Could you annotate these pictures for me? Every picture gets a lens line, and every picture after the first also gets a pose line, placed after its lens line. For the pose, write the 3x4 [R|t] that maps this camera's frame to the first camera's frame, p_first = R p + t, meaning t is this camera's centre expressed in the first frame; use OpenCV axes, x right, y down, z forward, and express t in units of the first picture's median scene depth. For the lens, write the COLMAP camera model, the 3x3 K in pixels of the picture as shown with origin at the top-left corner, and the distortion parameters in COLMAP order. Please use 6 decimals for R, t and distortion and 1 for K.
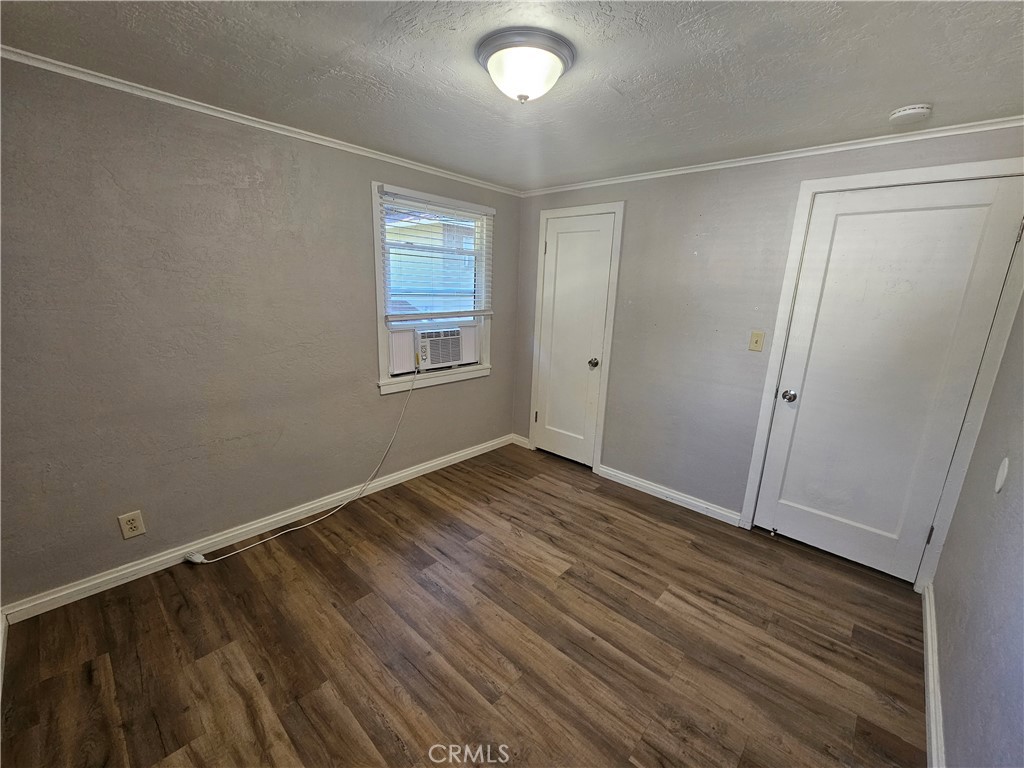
lens RADIAL K [[419.5, 0, 511.7], [0, 419.5, 385.3], [0, 0, 1]] dist [0.002896, 0.001685]
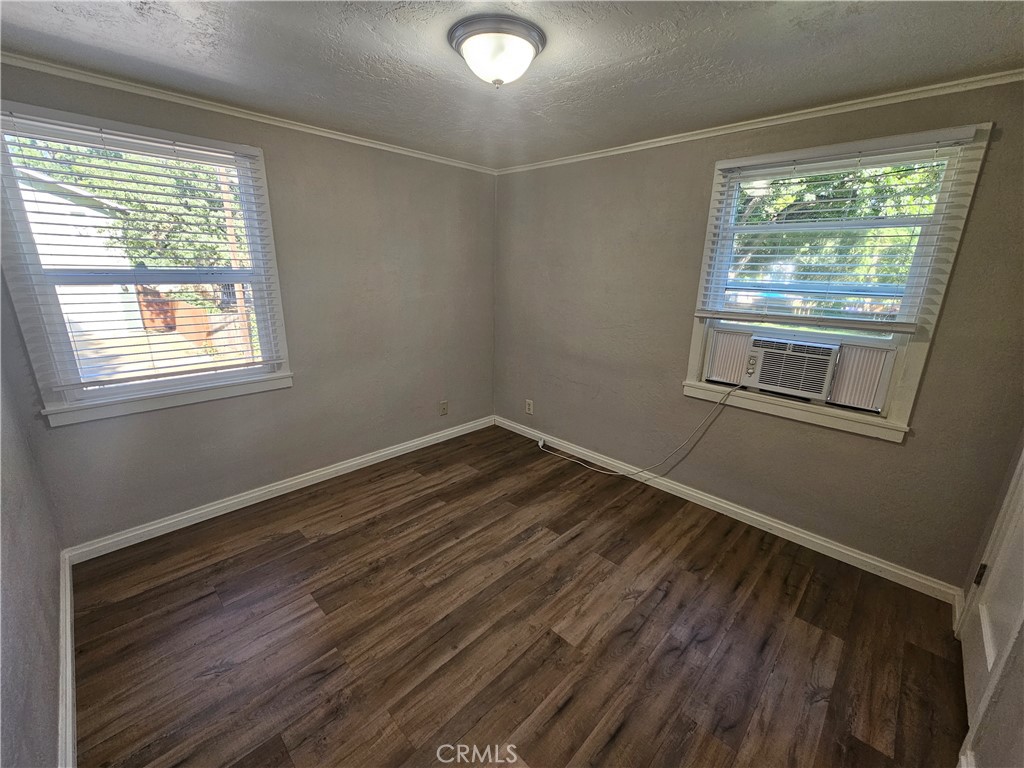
lens RADIAL K [[419.5, 0, 511.5], [0, 419.5, 384.6], [0, 0, 1]] dist [0.002896, 0.001685]
pose [[-0.032471, 0.232450, -0.972066, 0.744108], [-0.258248, 0.937601, 0.232835, -0.144533], [0.965533, 0.258594, 0.029585, 0.735596]]
